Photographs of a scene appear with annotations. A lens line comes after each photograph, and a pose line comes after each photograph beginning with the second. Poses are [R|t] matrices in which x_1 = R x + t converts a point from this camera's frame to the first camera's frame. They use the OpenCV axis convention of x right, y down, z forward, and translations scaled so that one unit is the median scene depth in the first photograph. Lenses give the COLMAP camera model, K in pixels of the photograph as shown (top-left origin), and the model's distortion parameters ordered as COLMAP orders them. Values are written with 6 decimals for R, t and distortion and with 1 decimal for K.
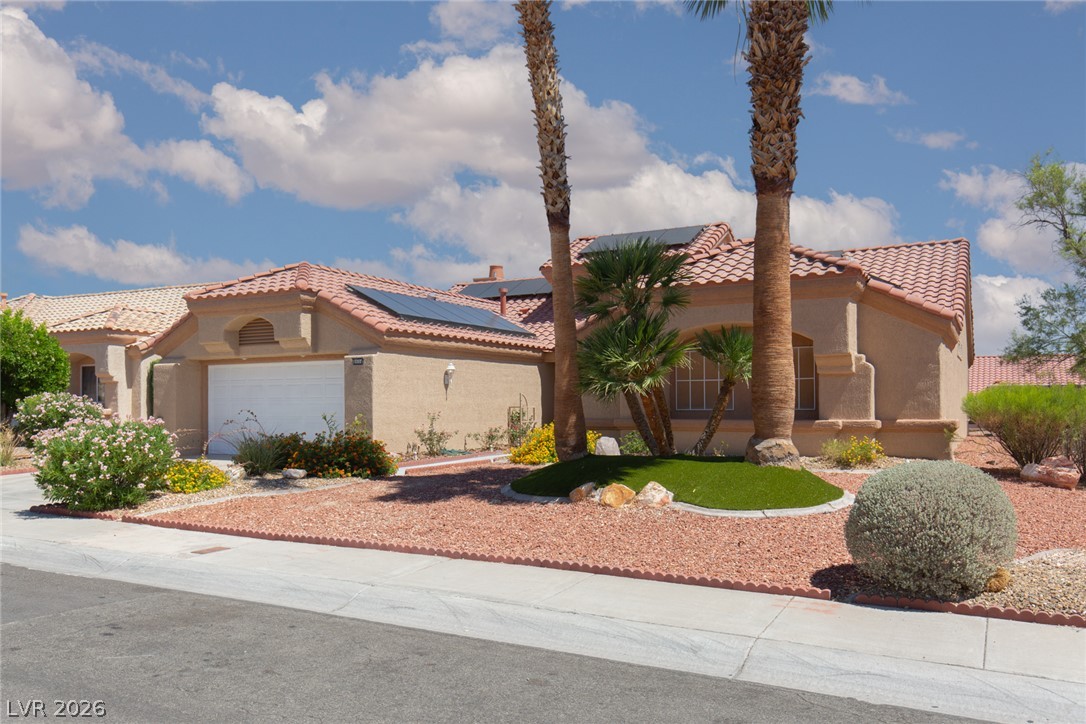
lens RADIAL K [[851.9, 0, 543.0], [0, 851.9, 362.0], [0, 0, 1]] dist [0.002903, 0.001476]
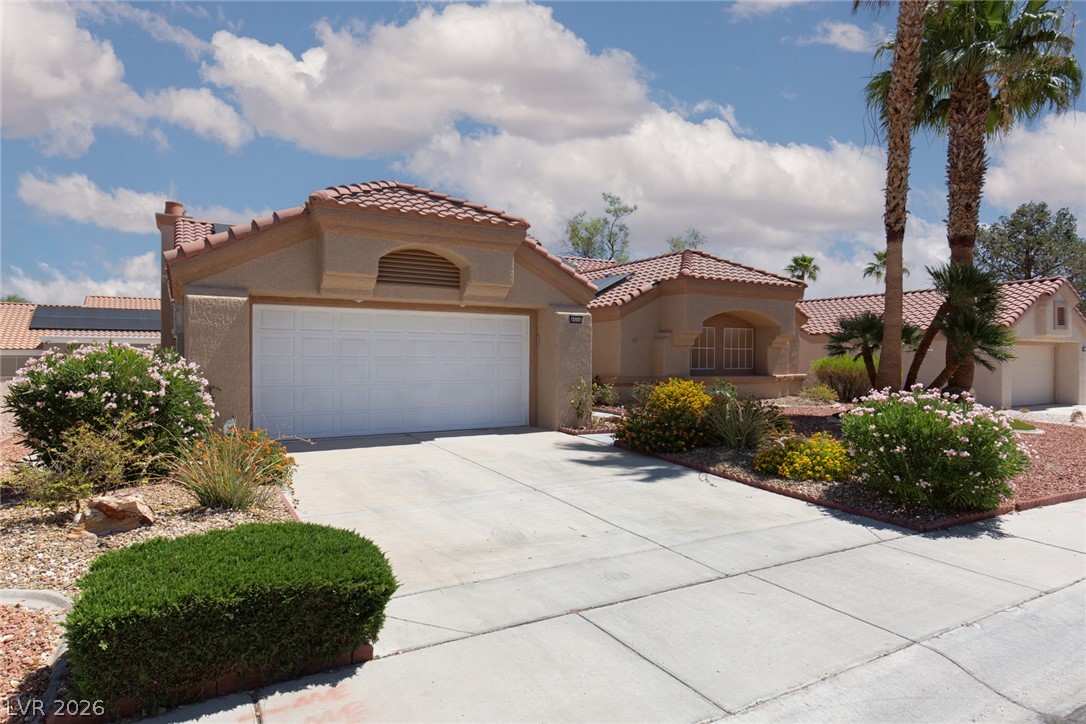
lens RADIAL K [[608.5, 0, 543.0], [0, 608.5, 362.0], [0, 0, 1]] dist [0.005185, 0.000901]
pose [[0.529702, 0.001640, 0.848183, -0.743577], [-0.050537, 0.998283, 0.029631, 0.025696], [-0.846677, -0.058561, 0.528875, 0.636681]]
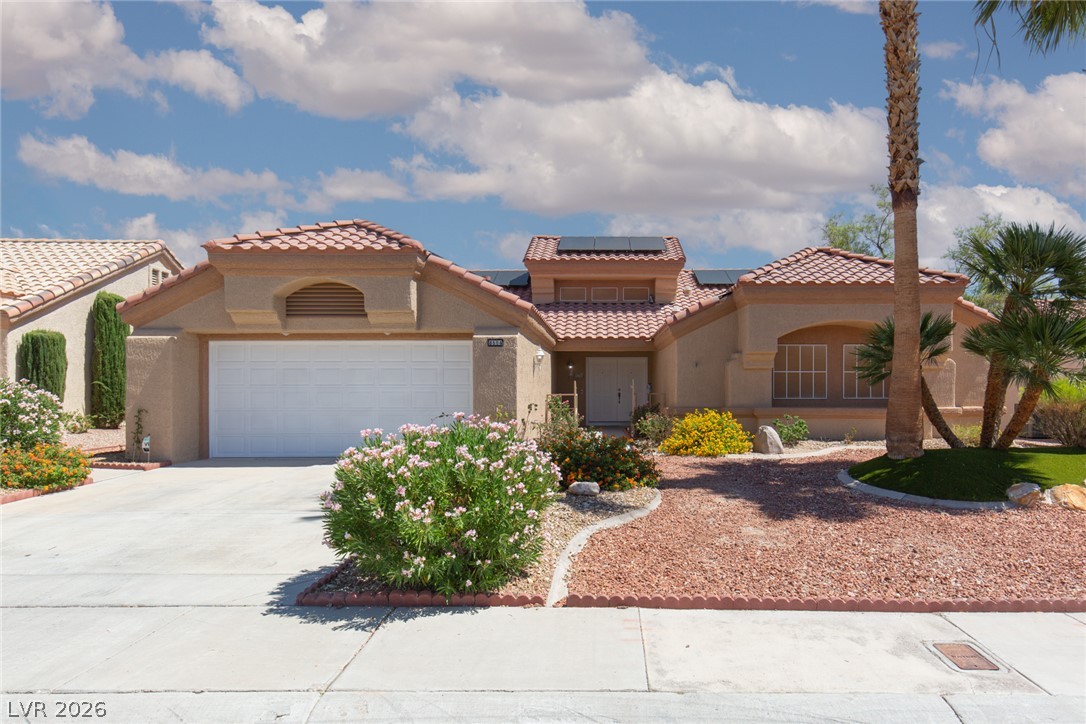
lens RADIAL K [[638.8, 0, 608.6], [0, 638.8, 387.1], [0, 0, 1]] dist [0.005195, 0.001424]
pose [[0.875084, 0.004503, 0.483951, -0.398723], [-0.027495, 0.998804, 0.040425, 0.013625], [-0.483190, -0.048681, 0.874161, 0.365720]]
